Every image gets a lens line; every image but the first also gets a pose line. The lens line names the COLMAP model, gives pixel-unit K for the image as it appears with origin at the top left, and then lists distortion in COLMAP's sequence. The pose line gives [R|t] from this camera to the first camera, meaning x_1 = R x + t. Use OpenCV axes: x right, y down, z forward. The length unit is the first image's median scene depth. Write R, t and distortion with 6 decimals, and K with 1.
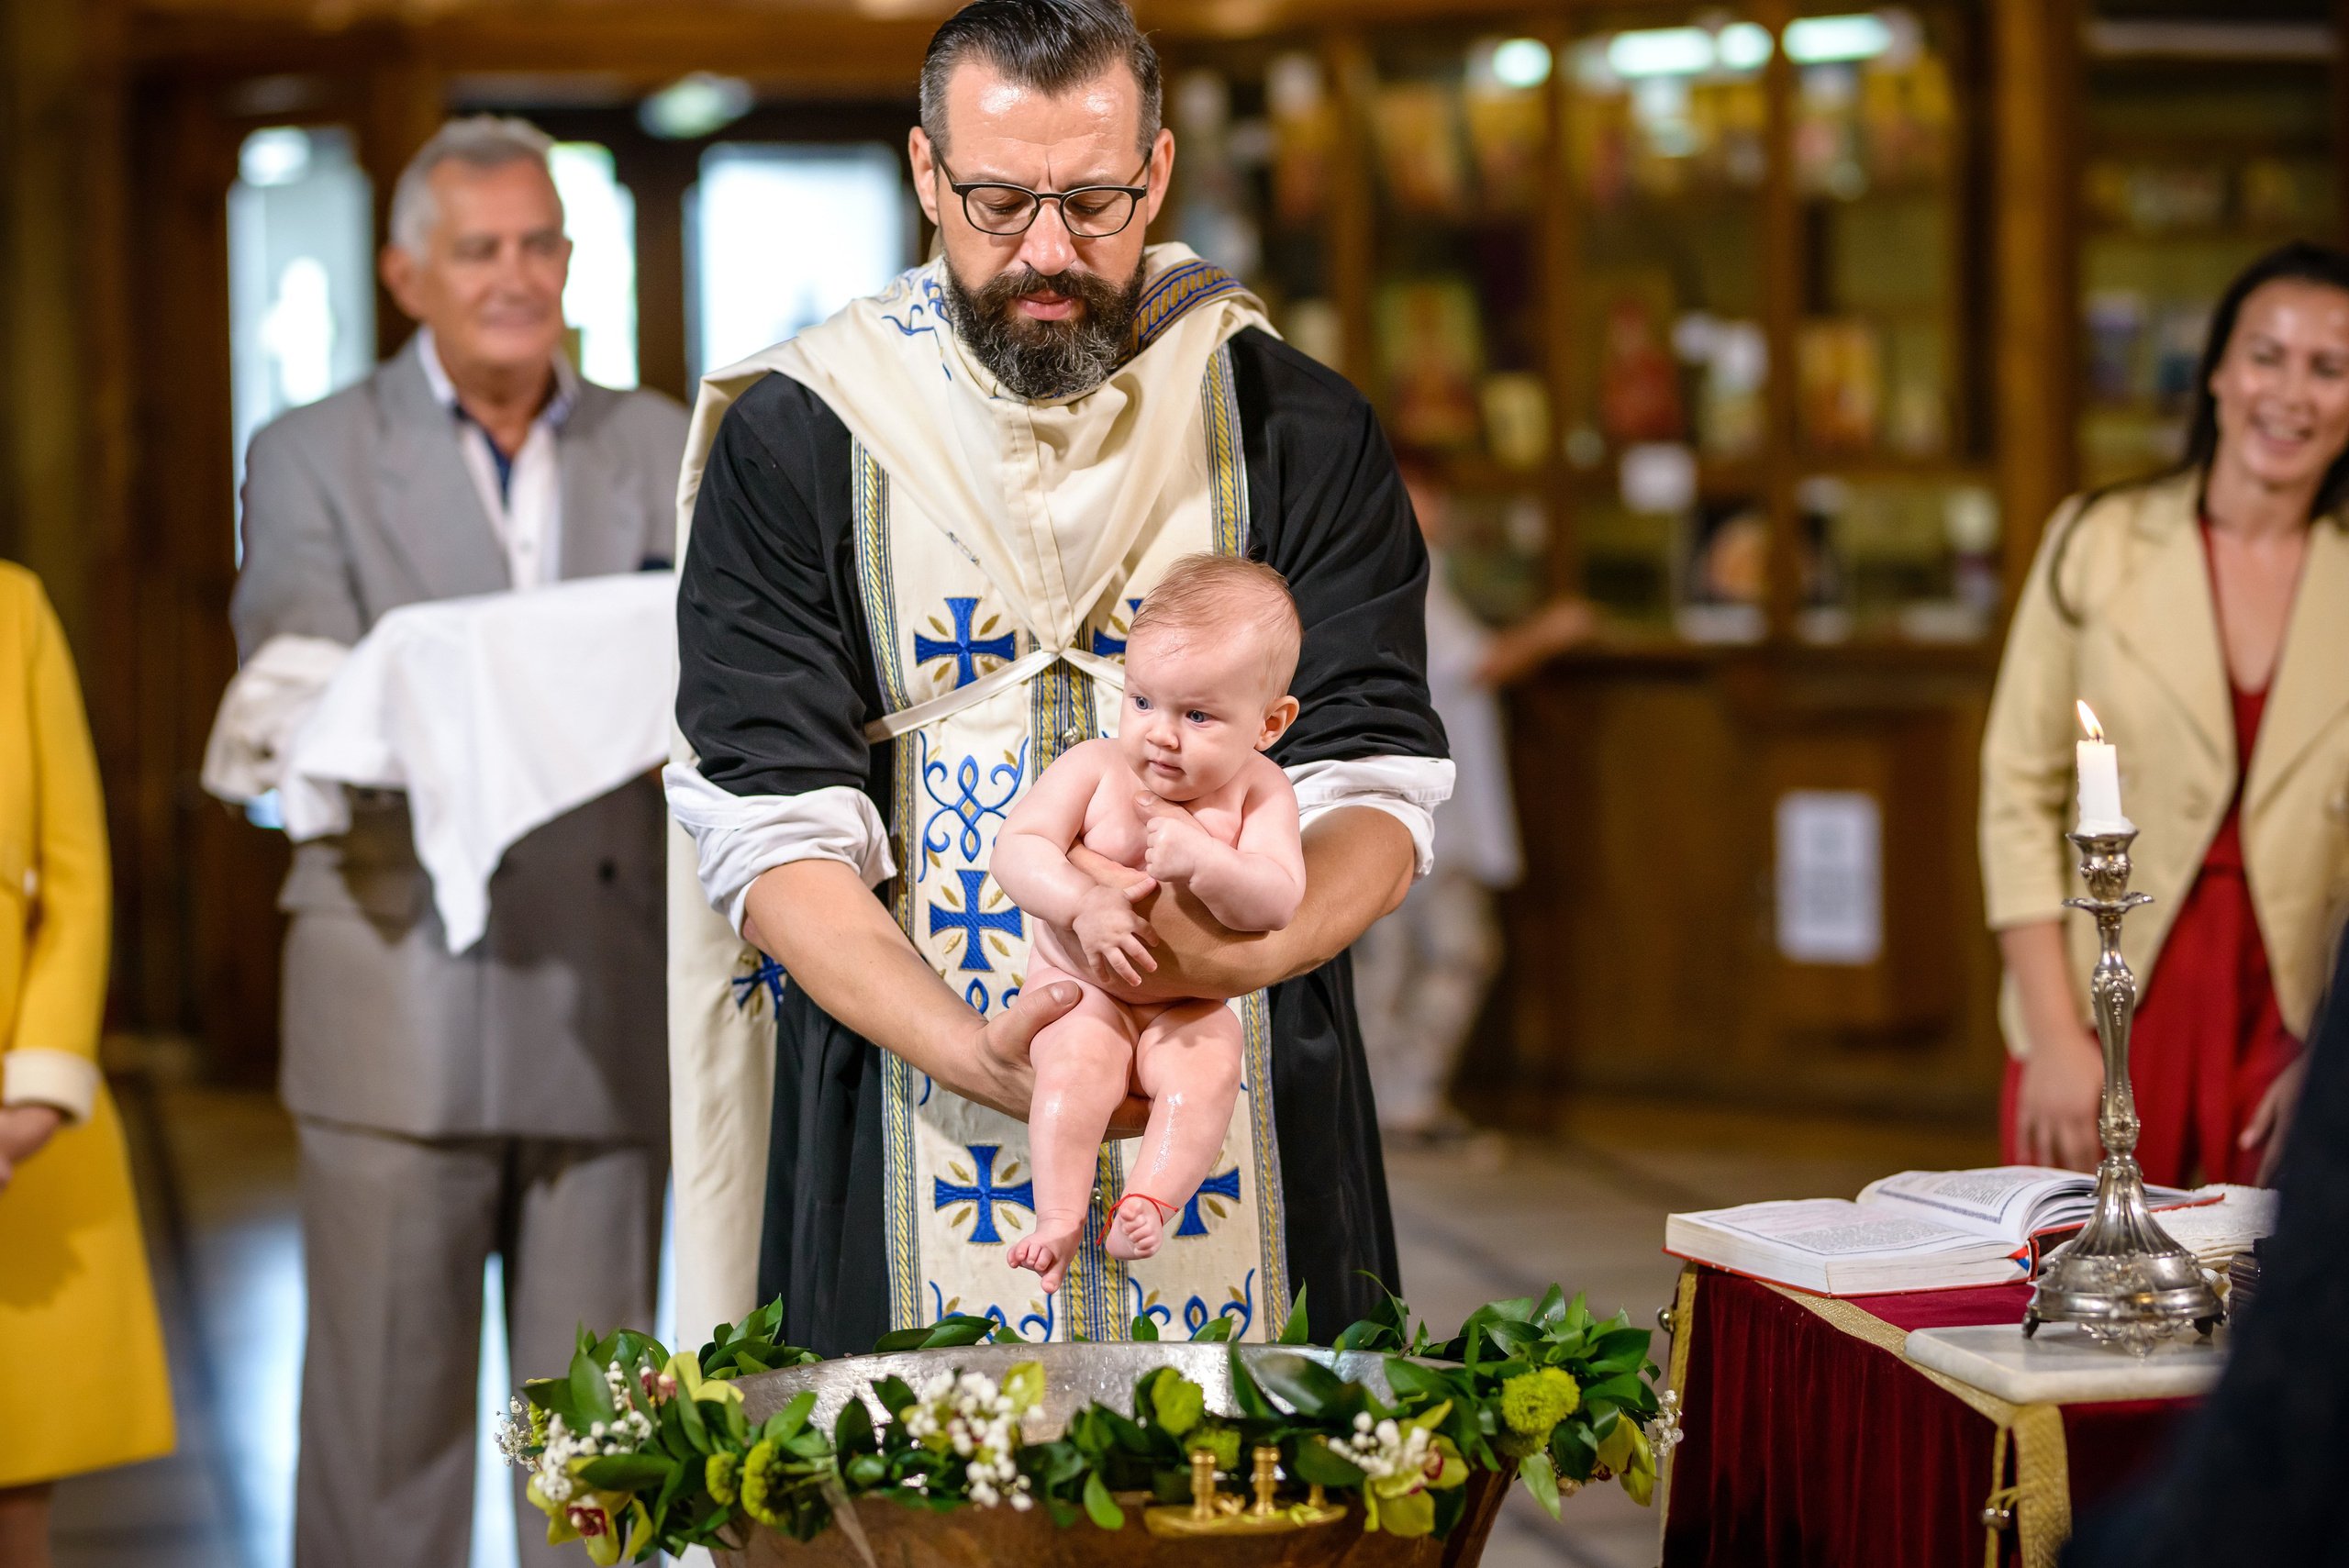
lens RADIAL K [[6045.2, 0, 1174.5], [0, 6045.2, 784.0], [0, 0, 1]] dist [-0.012305, -0.744029]
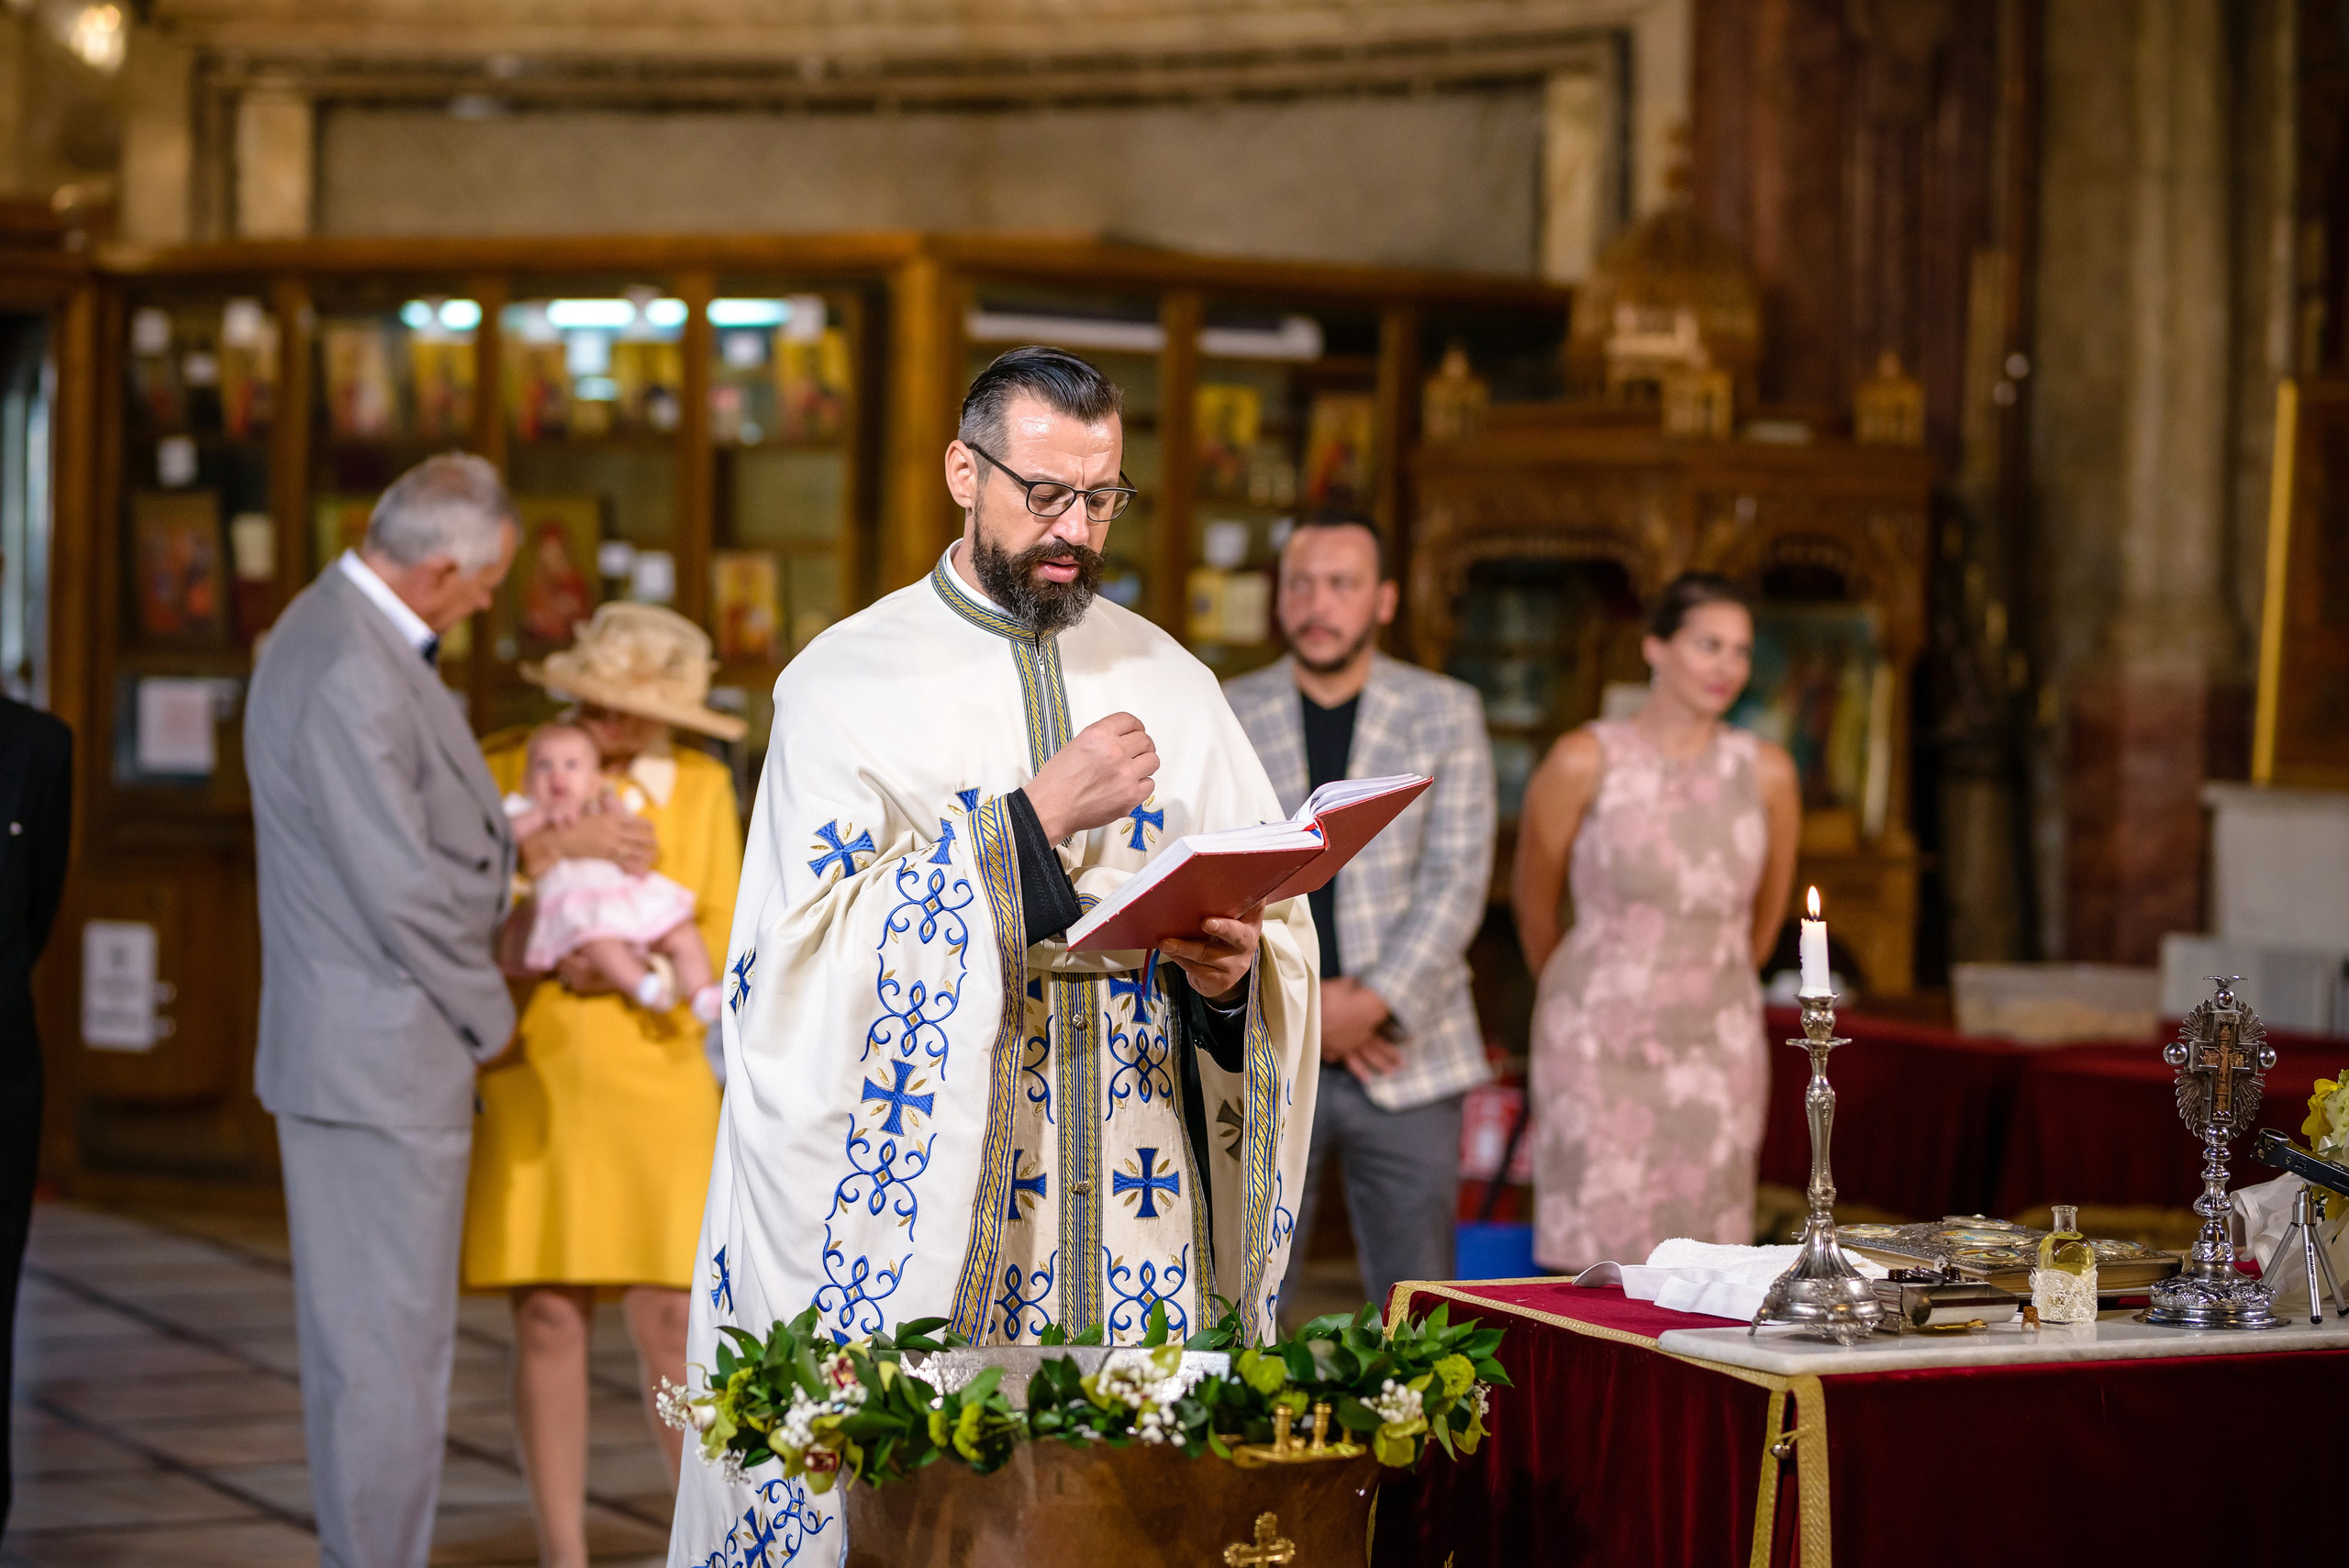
lens RADIAL K [[5754.3, 0, 1174.5], [0, 5754.3, 784.0], [0, 0, 1]] dist [-0.015076, -0.536457]
pose [[0.957557, 0.030833, 0.286589, -0.409878], [-0.023223, 0.999283, -0.029916, 0.002097], [-0.287306, 0.021991, 0.957586, -0.318391]]
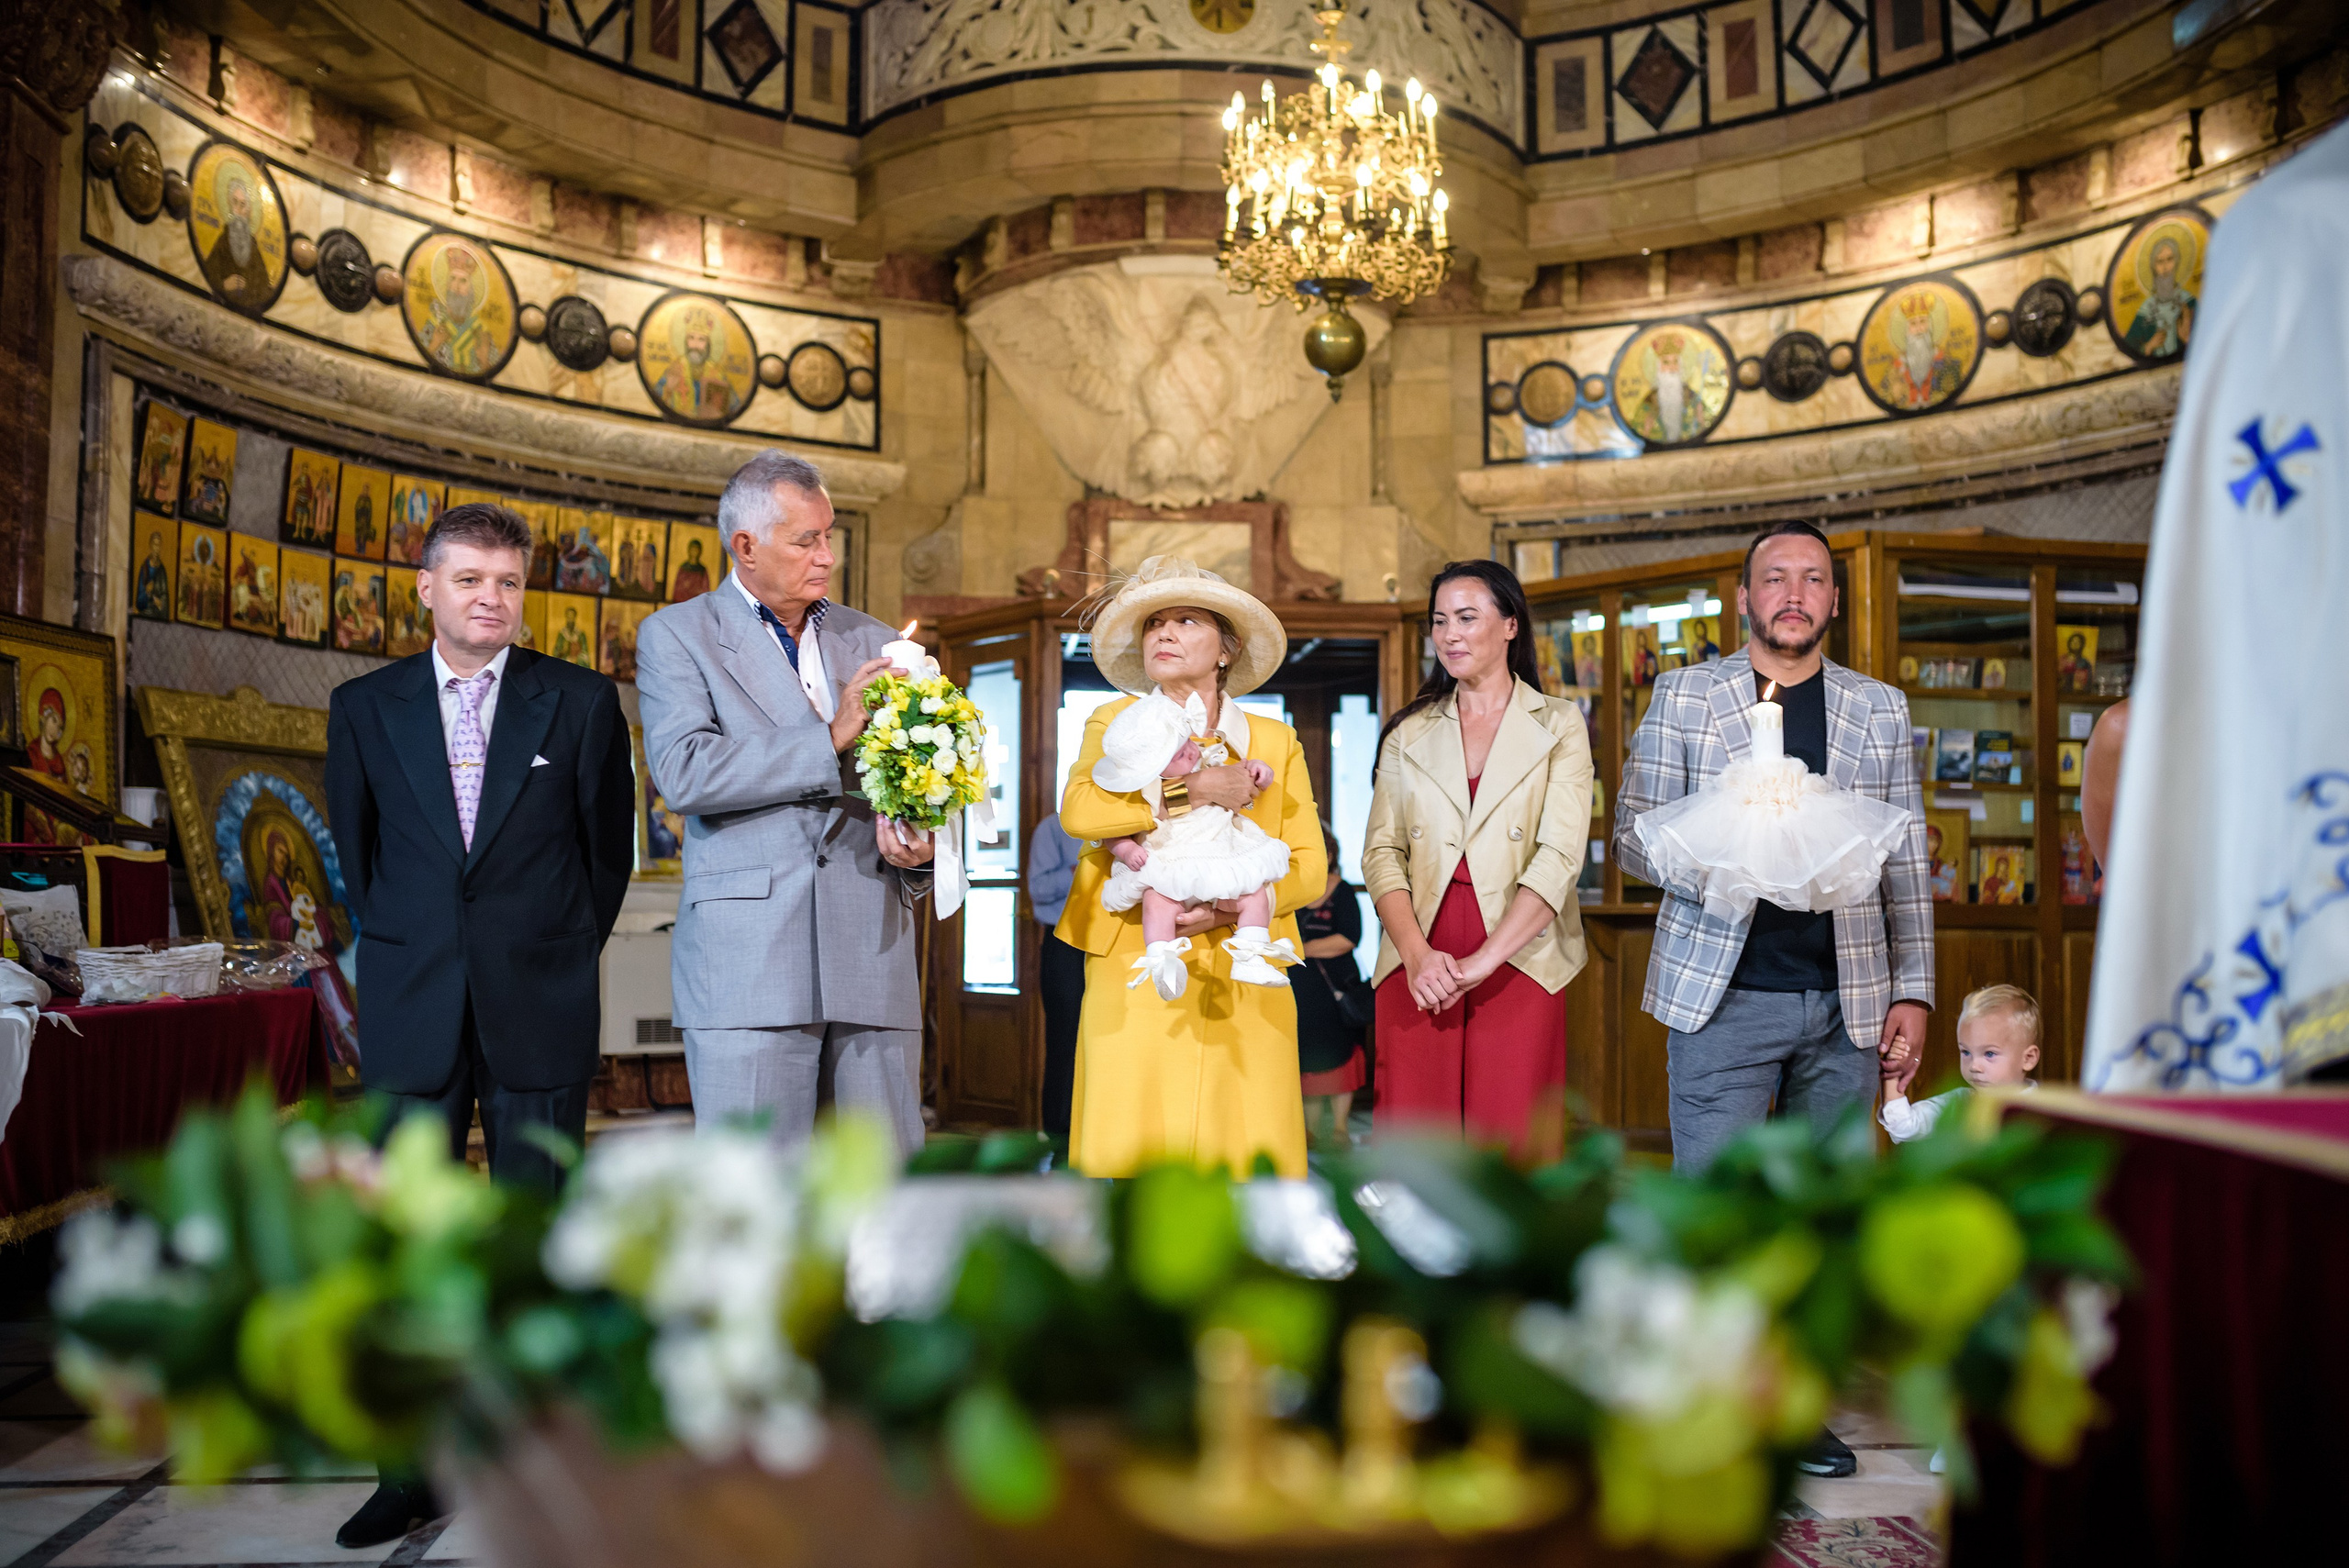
lens RADIAL K [[2327.0, 0, 1174.5], [0, 2327.0, 784.0], [0, 0, 1]] dist [-0.080428, 0.127613]
pose [[0.993767, 0.014106, -0.110579, 0.017575], [-0.027029, 0.992852, -0.116253, 0.087289], [0.108149, 0.118517, 0.987045, 0.801974]]
